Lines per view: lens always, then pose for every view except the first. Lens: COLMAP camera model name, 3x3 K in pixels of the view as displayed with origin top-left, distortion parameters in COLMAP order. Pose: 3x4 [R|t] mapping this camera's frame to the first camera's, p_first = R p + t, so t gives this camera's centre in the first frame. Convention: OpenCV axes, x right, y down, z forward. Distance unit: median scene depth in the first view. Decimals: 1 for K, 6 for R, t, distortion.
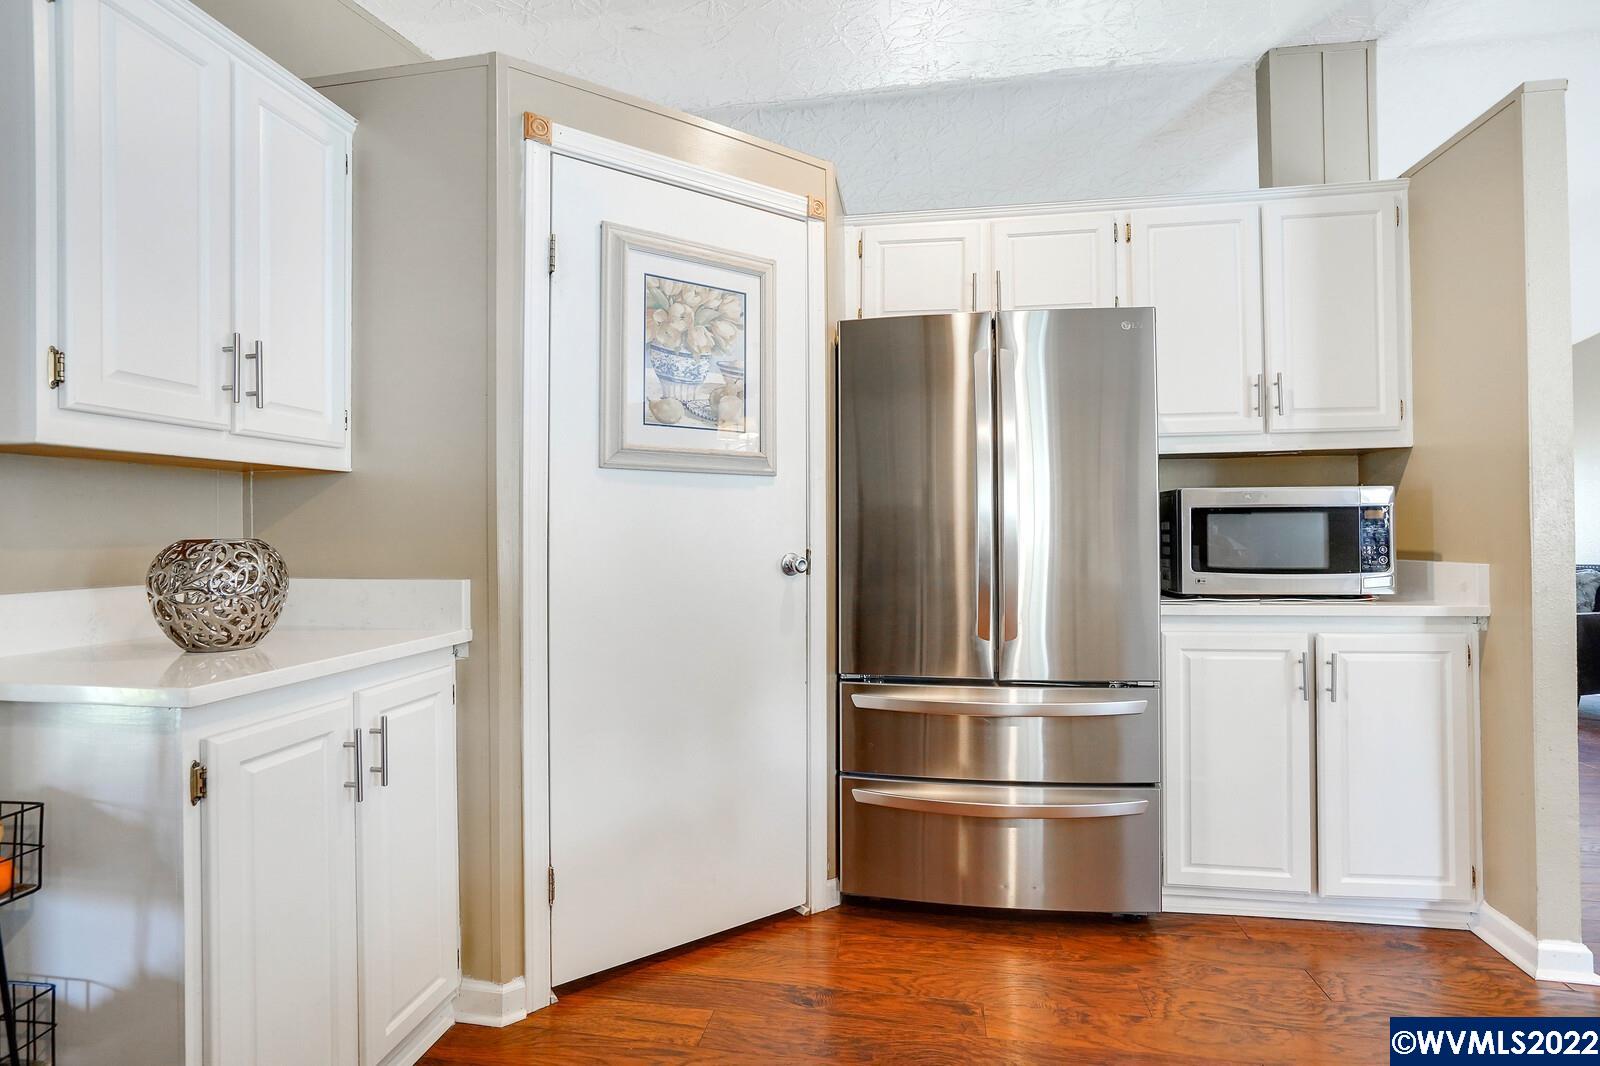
lens RADIAL K [[777.7, 0, 796.1], [0, 777.7, 523.4], [0, 0, 1]] dist [-0.022545, 0.000652]
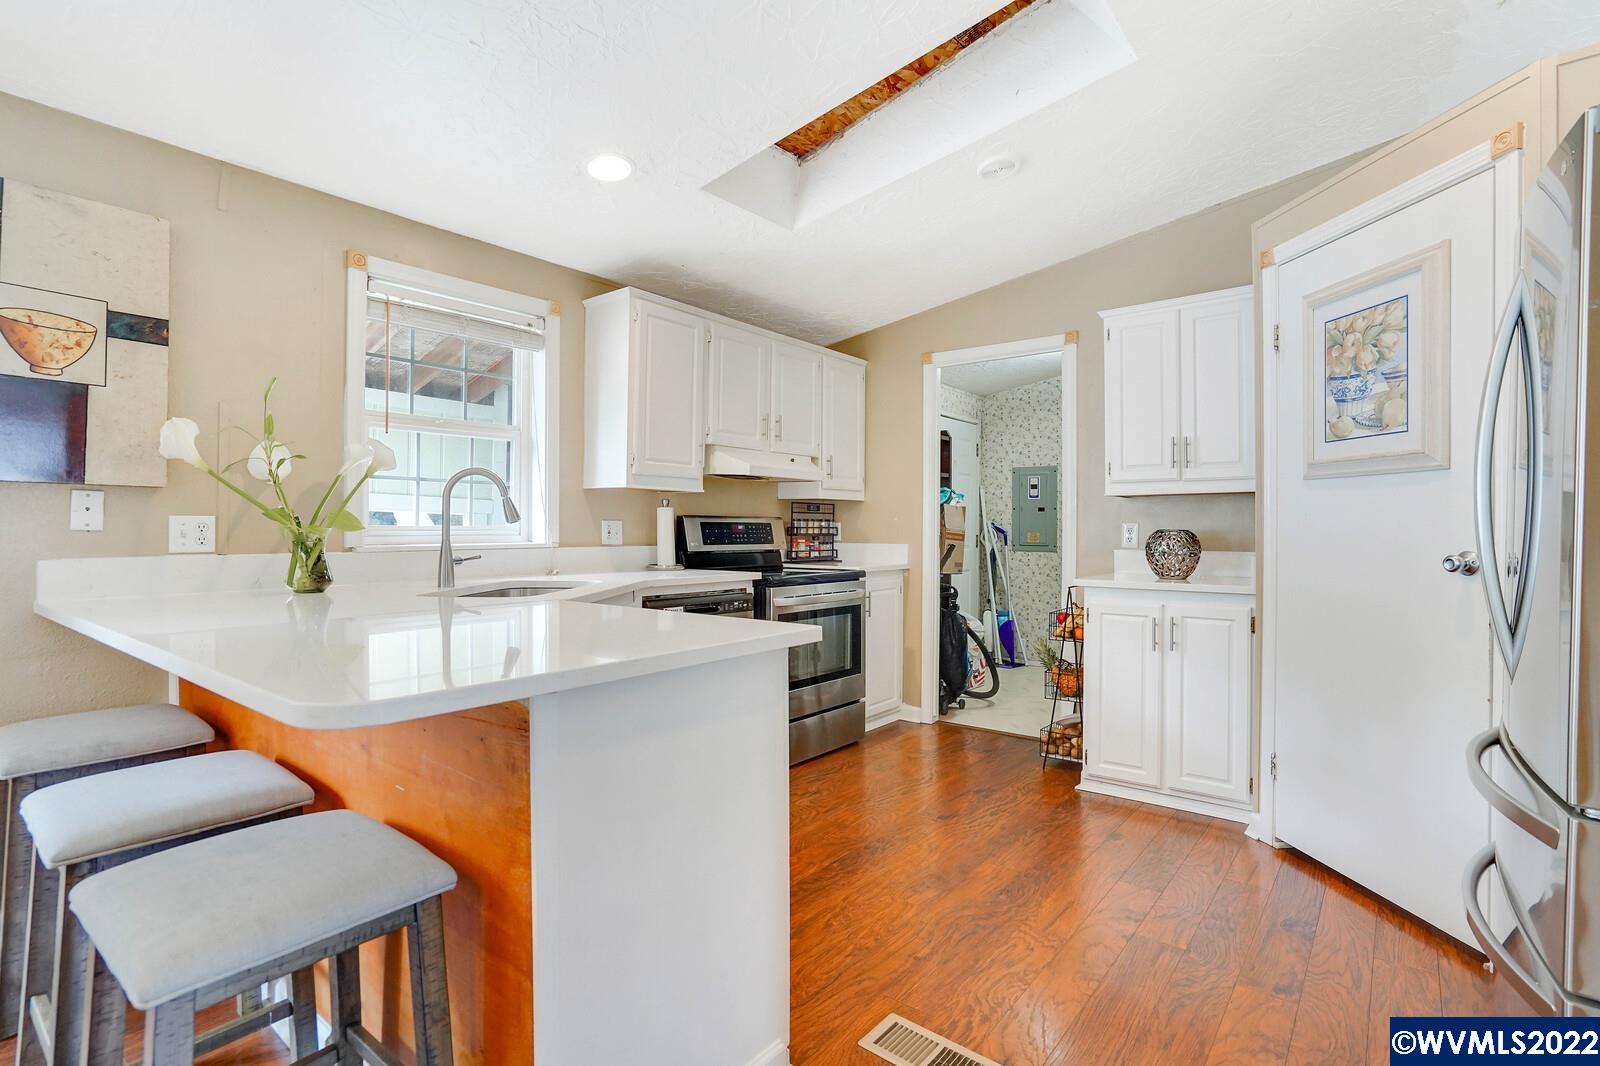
lens RADIAL K [[777.7, 0, 796.1], [0, 777.7, 523.4], [0, 0, 1]] dist [-0.022545, 0.000652]
pose [[-0.482761, 0.000825, -0.875752, 1.270338], [0.006997, 0.999971, -0.002916, 0.001627], [0.875724, -0.007535, -0.482753, 0.820581]]
